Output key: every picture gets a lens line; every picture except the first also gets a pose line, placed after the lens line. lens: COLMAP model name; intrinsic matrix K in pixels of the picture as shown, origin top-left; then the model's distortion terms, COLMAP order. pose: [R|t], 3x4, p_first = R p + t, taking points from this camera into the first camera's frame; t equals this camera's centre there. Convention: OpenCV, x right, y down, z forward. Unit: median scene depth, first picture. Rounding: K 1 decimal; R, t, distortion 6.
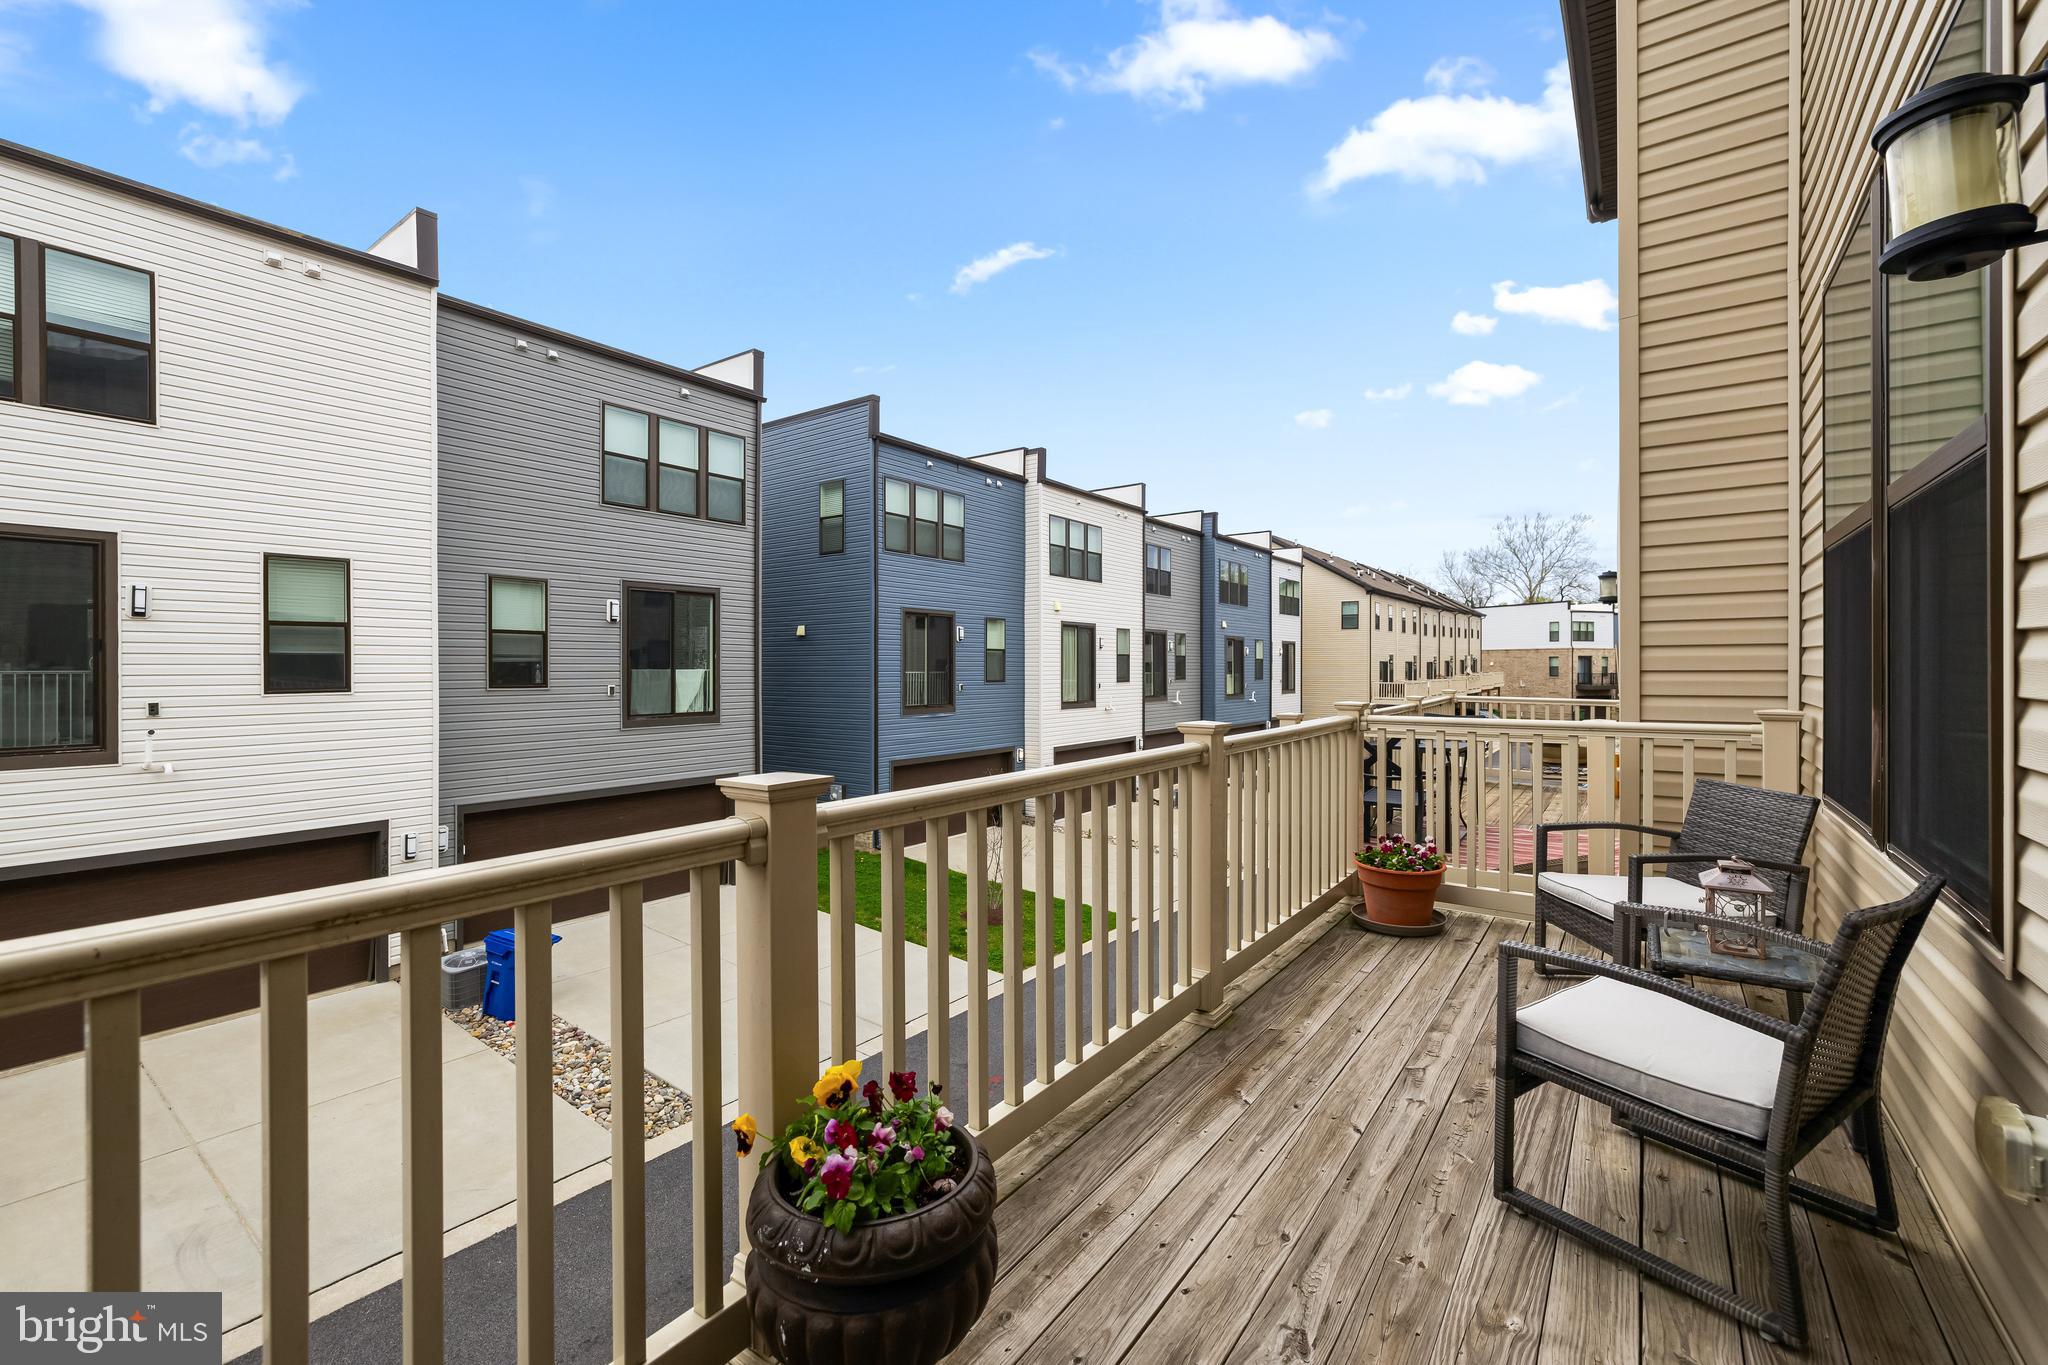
lens RADIAL K [[857.2, 0, 1014.1], [0, 857.2, 670.0], [0, 0, 1]] dist [-0.014659, 0.000893]
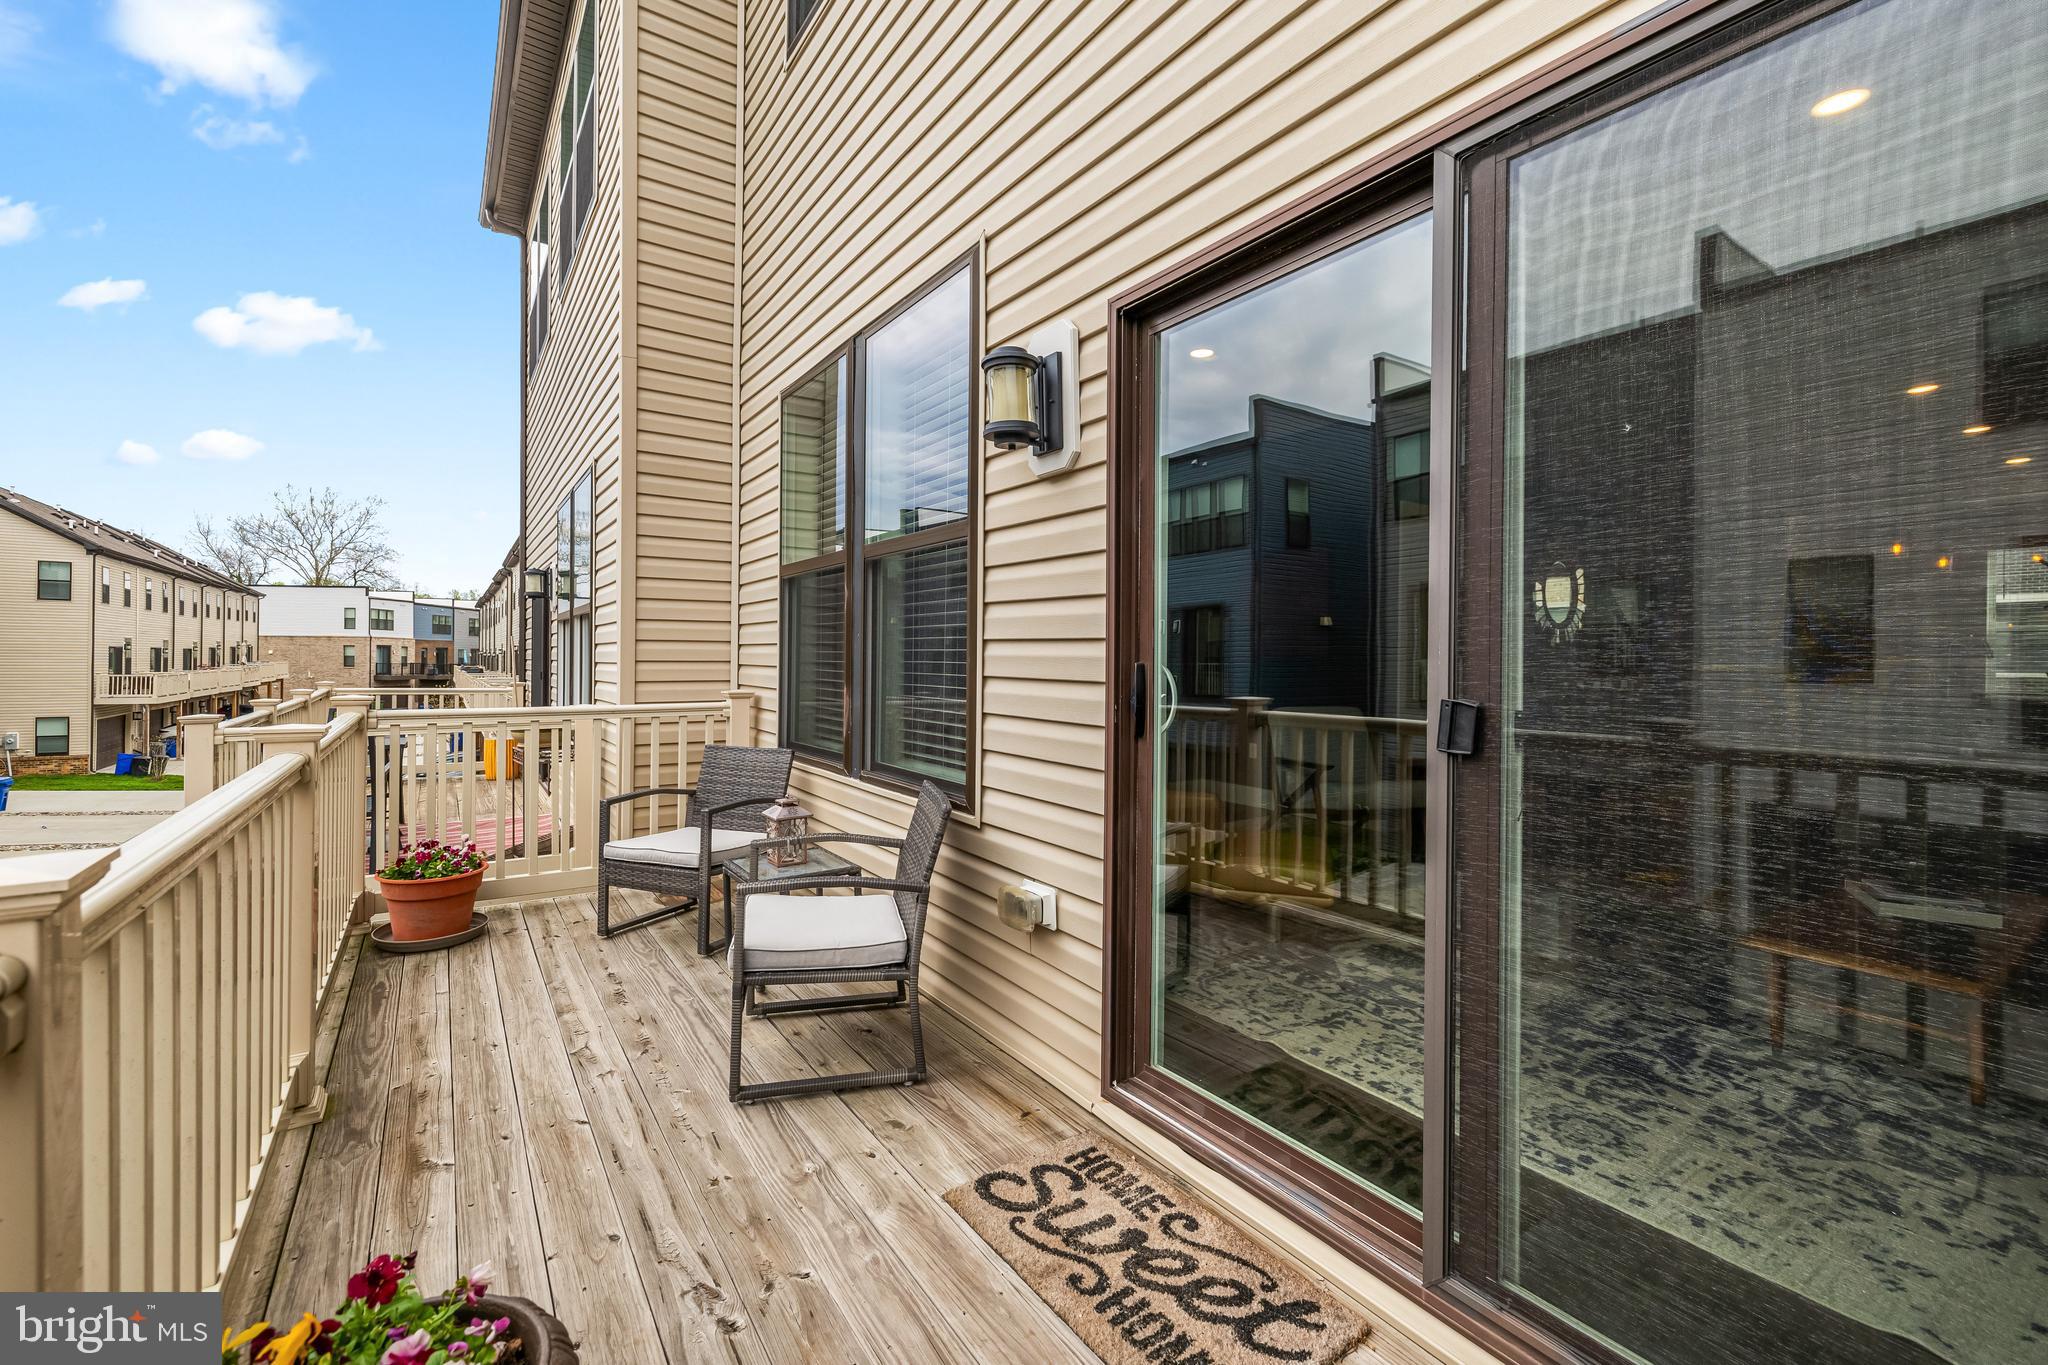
lens RADIAL K [[857.2, 0, 1024.5], [0, 857.2, 671.8], [0, 0, 1]] dist [-0.014659, 0.000893]
pose [[0.305807, -0.008371, 0.952057, -0.205418], [-0.004990, 0.999934, 0.010395, 0.001040], [-0.952080, -0.007930, 0.305745, 0.113692]]
